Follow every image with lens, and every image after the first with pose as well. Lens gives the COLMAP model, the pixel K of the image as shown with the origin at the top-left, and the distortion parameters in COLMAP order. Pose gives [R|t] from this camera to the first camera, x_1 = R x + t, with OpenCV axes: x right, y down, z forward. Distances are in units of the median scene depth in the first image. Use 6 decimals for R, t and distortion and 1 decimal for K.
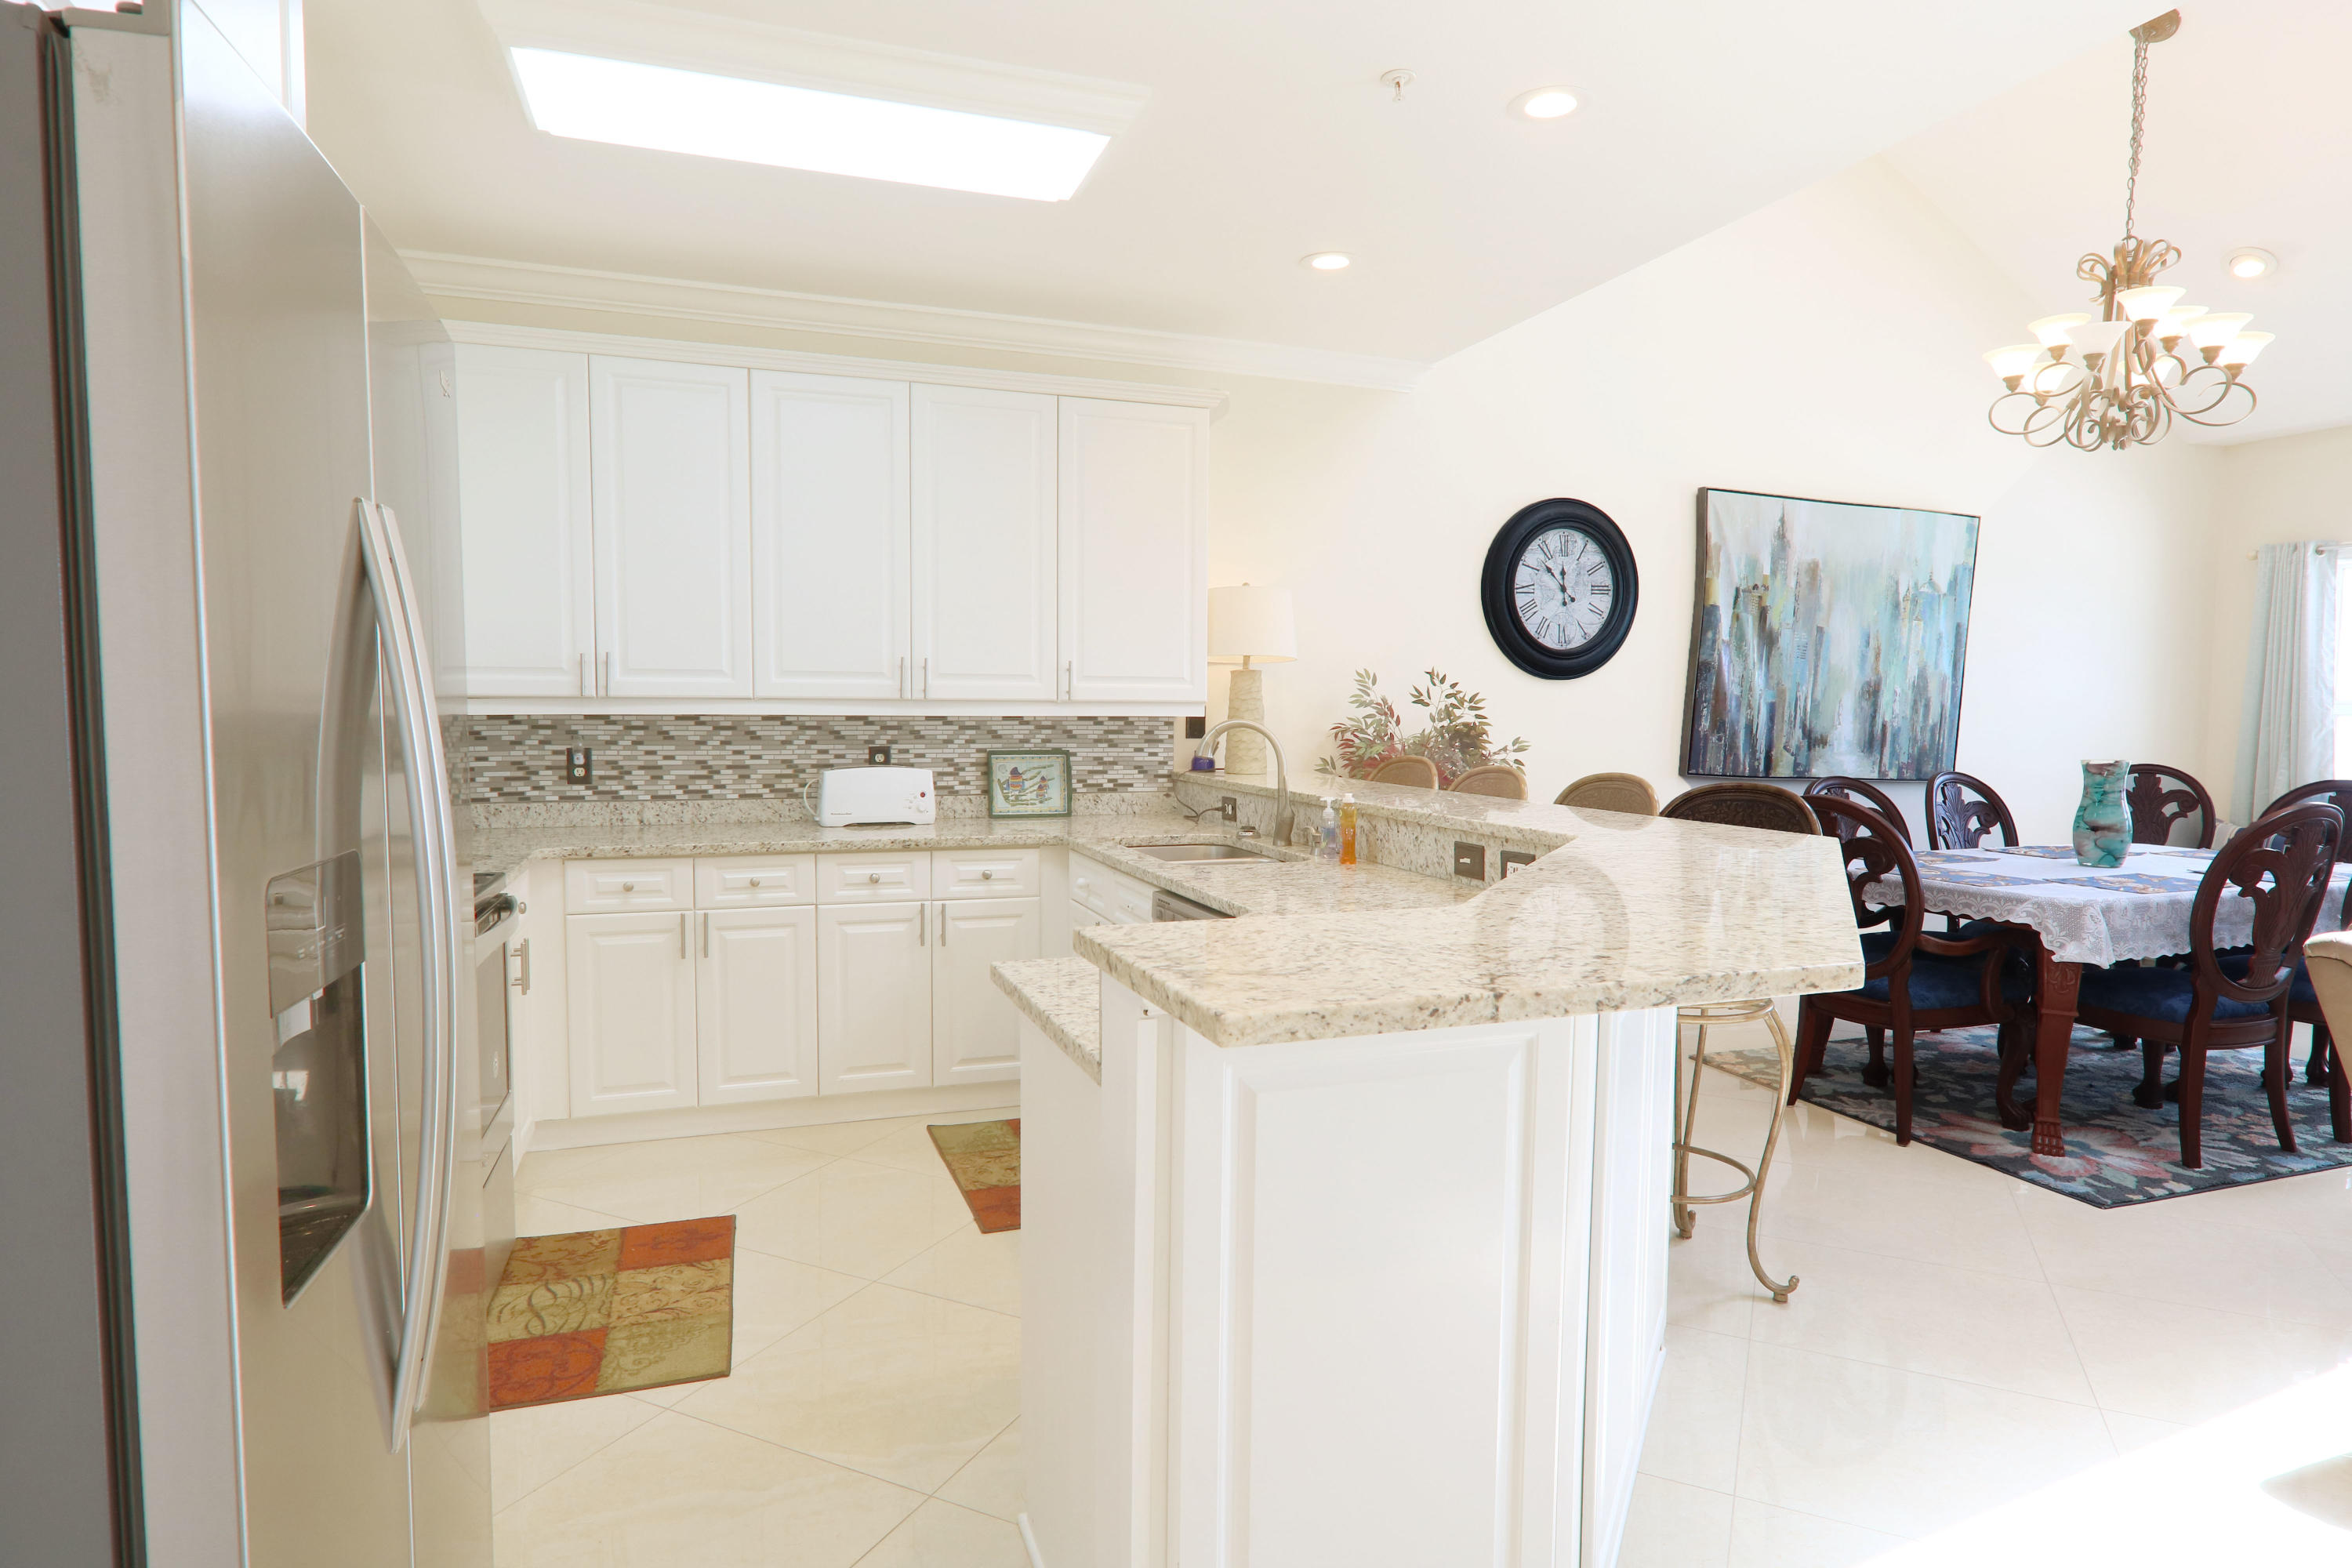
lens RADIAL K [[1317.3, 0, 1164.6], [0, 1317.3, 790.6], [0, 0, 1]] dist [0.010016, 0.000857]
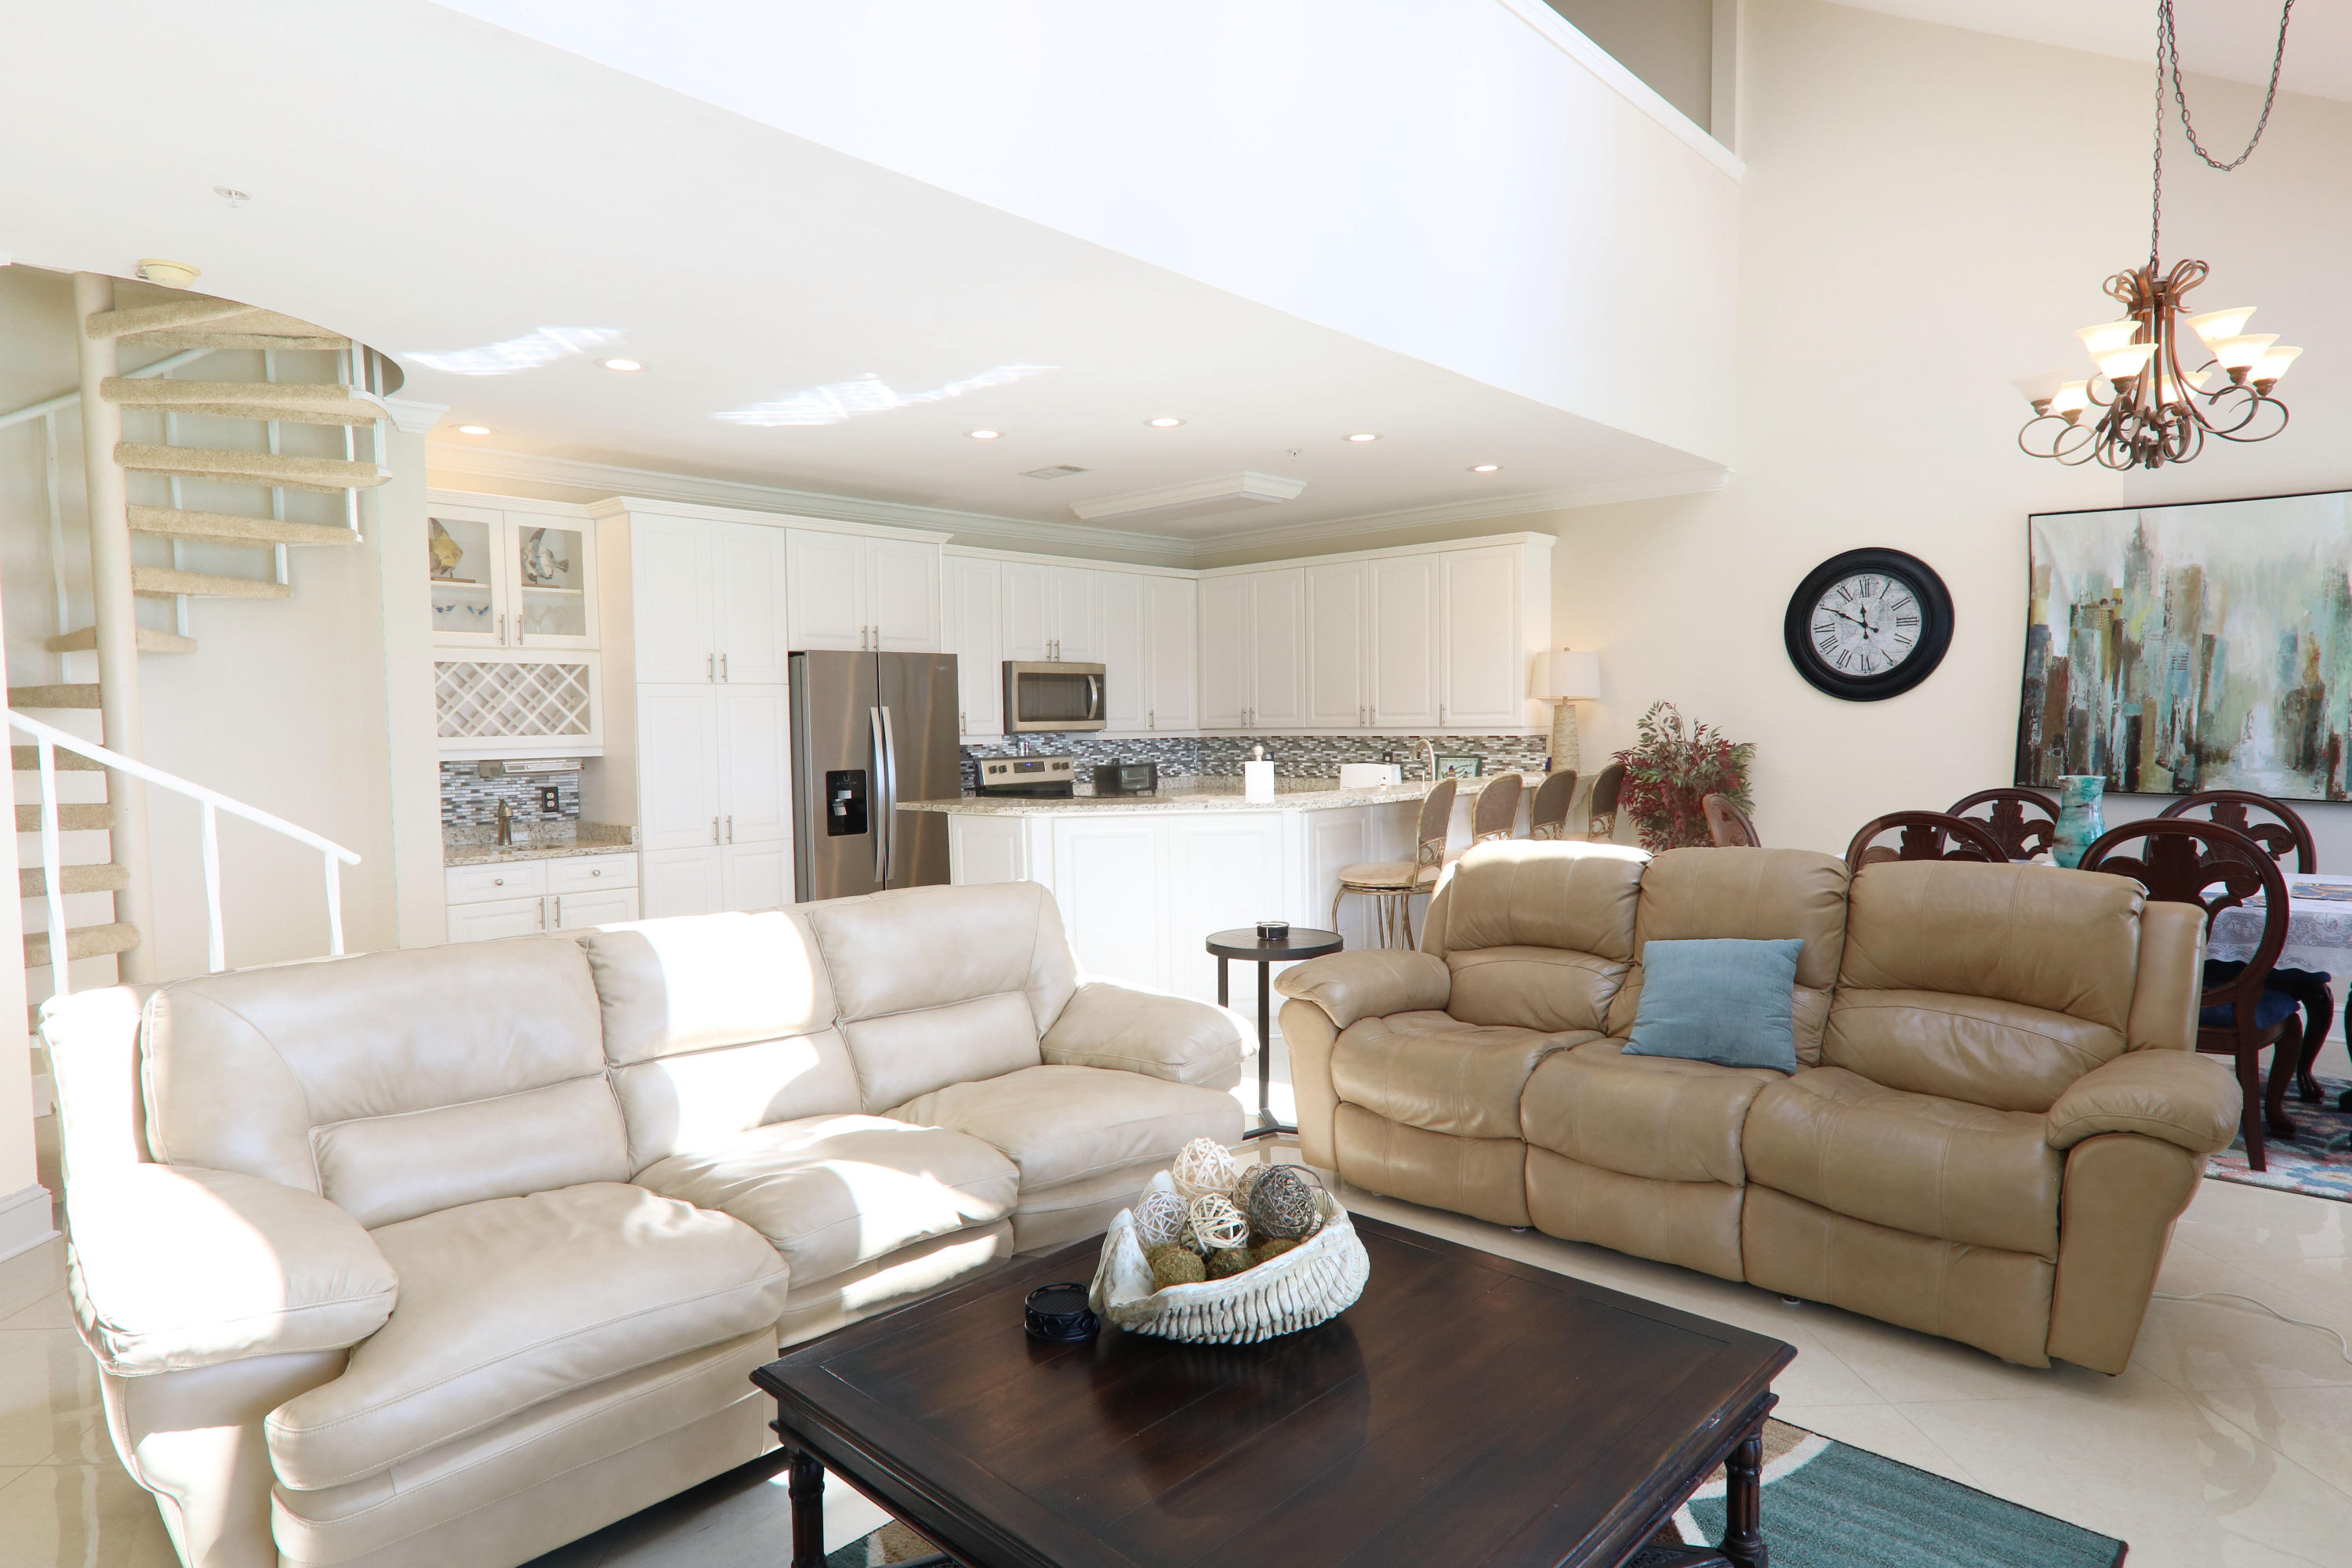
lens RADIAL K [[1317.3, 0, 1168.8], [0, 1317.3, 789.6], [0, 0, 1]] dist [0.010016, 0.000857]
pose [[0.468897, 0.034099, -0.882594, 1.174857], [-0.037540, 0.999121, 0.018656, -0.004089], [0.882455, 0.024385, 0.469765, -0.114861]]
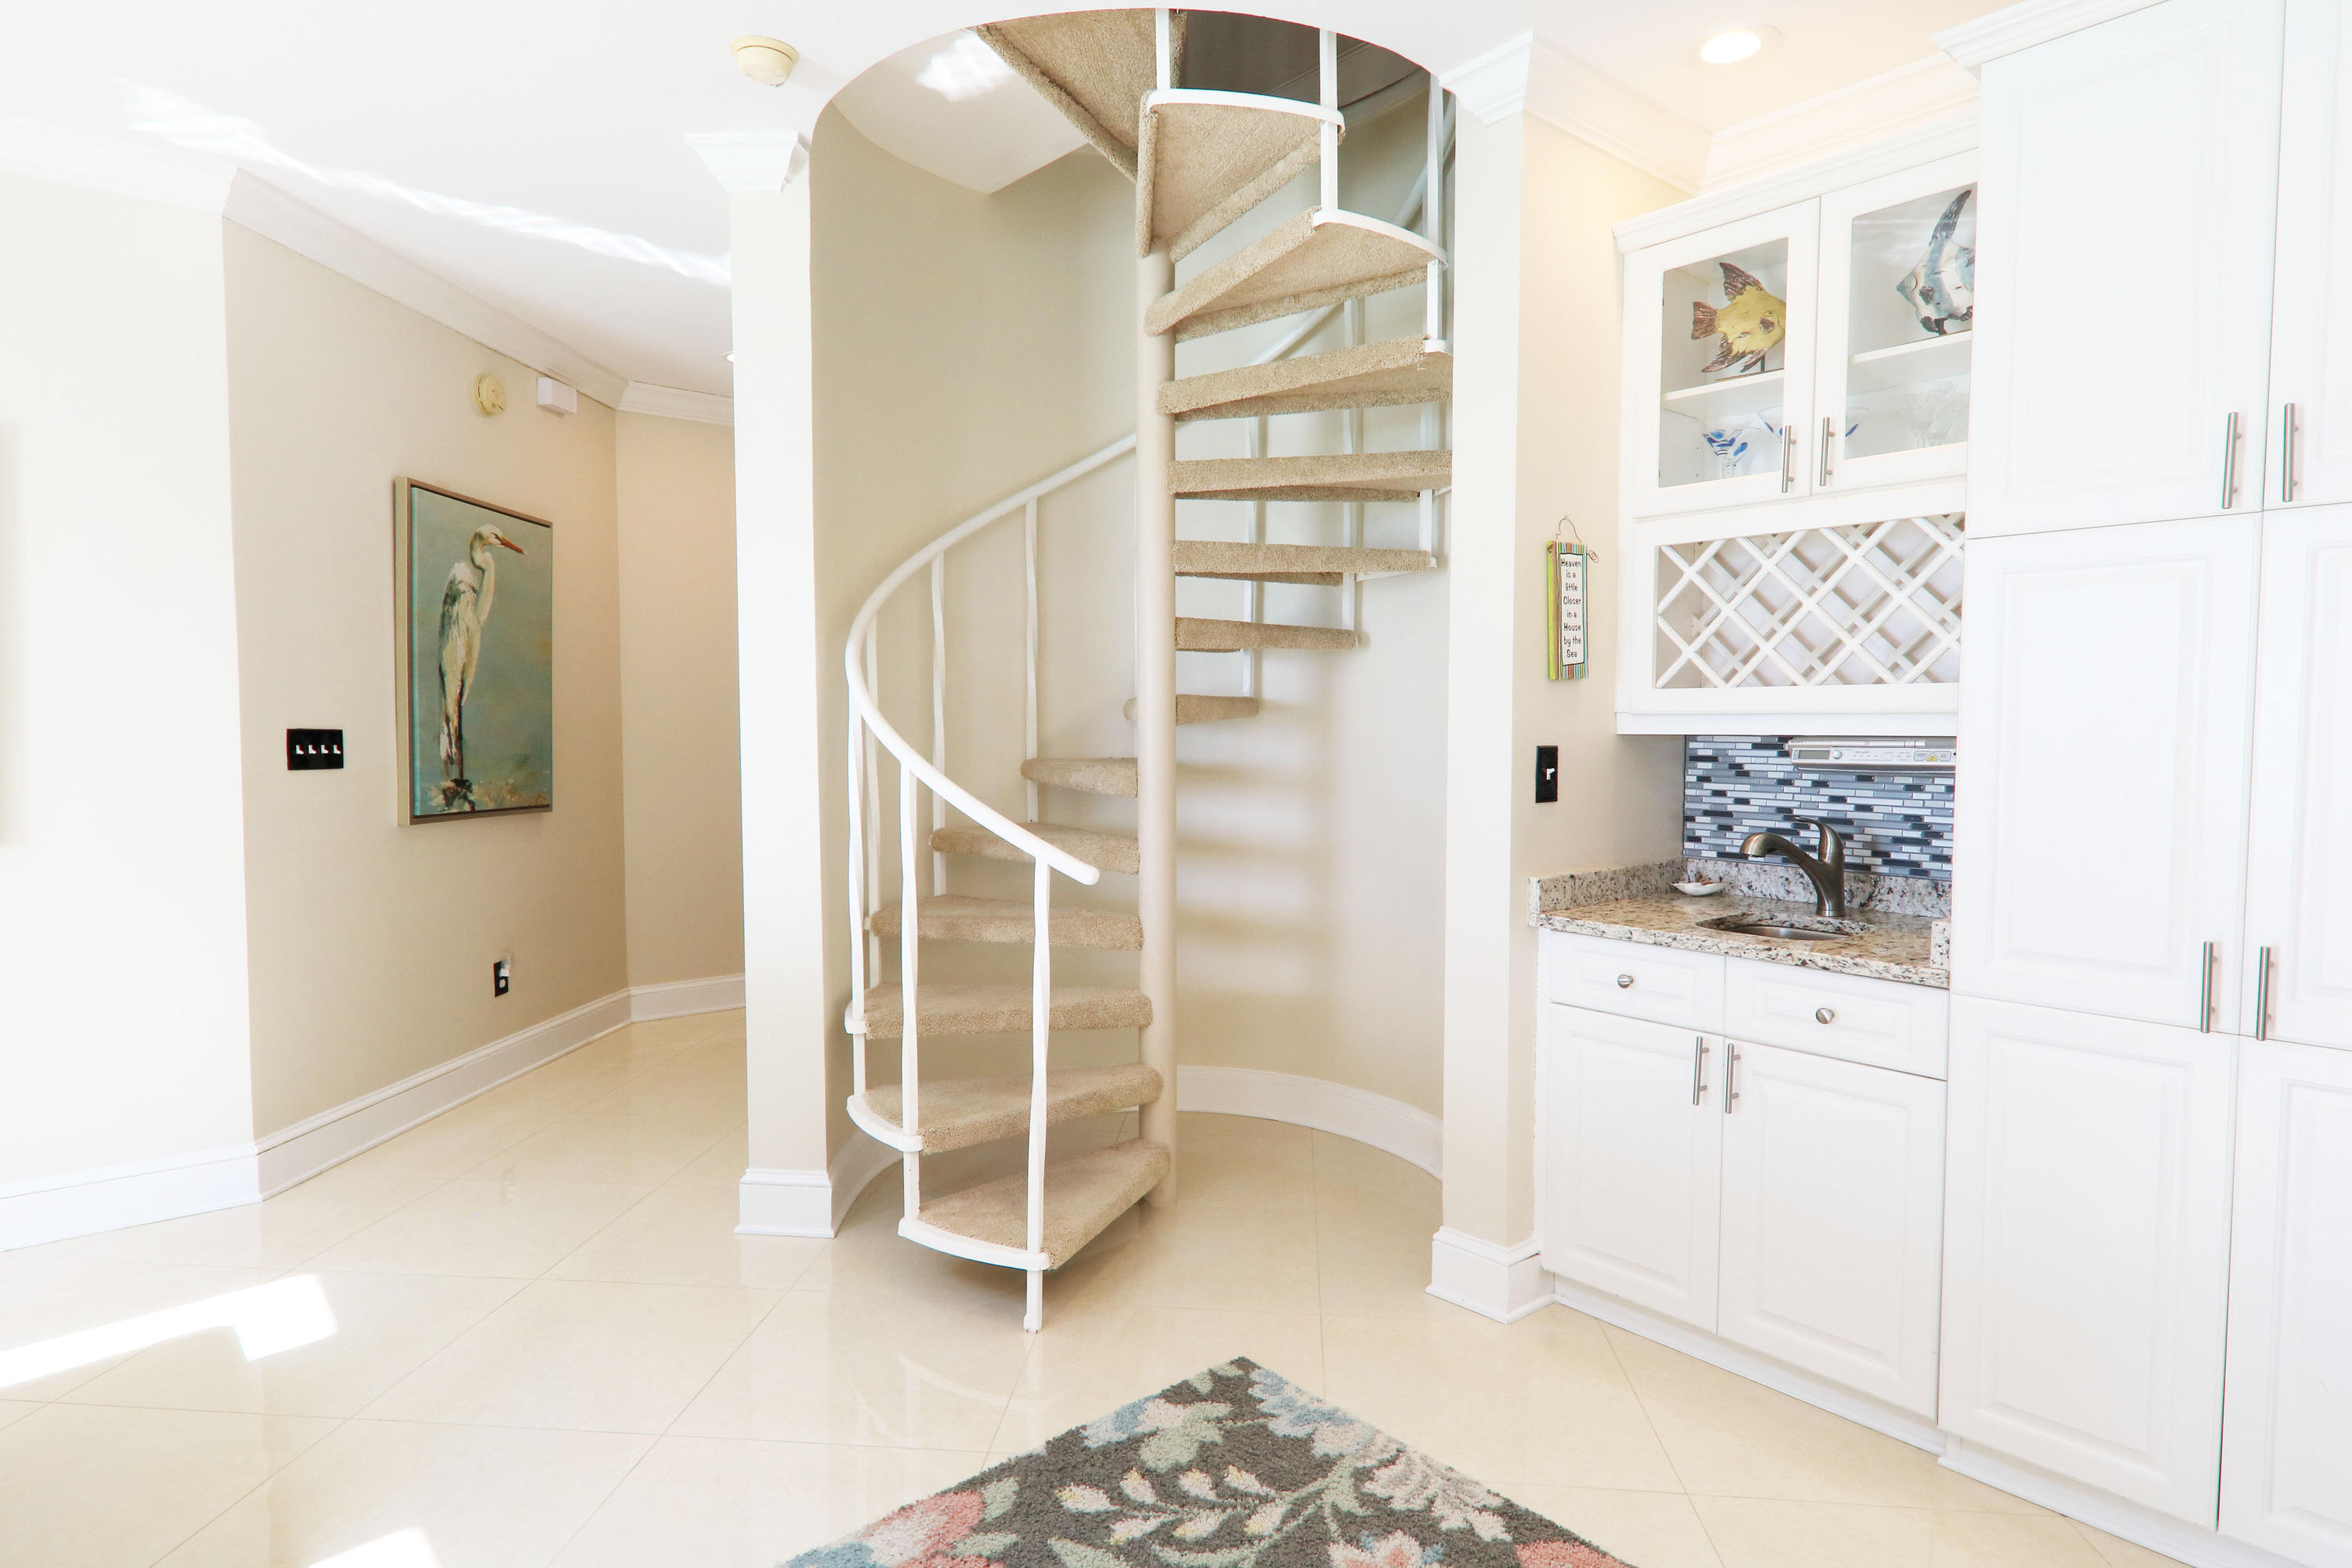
lens RADIAL K [[1317.3, 0, 1196.2], [0, 1317.3, 799.3], [0, 0, 1]] dist [0.010016, 0.000857]
pose [[-0.931145, 0.017717, -0.364219, 0.295569], [-0.027432, 0.992585, 0.118413, -0.019592], [0.363616, 0.120251, -0.923755, 0.346140]]
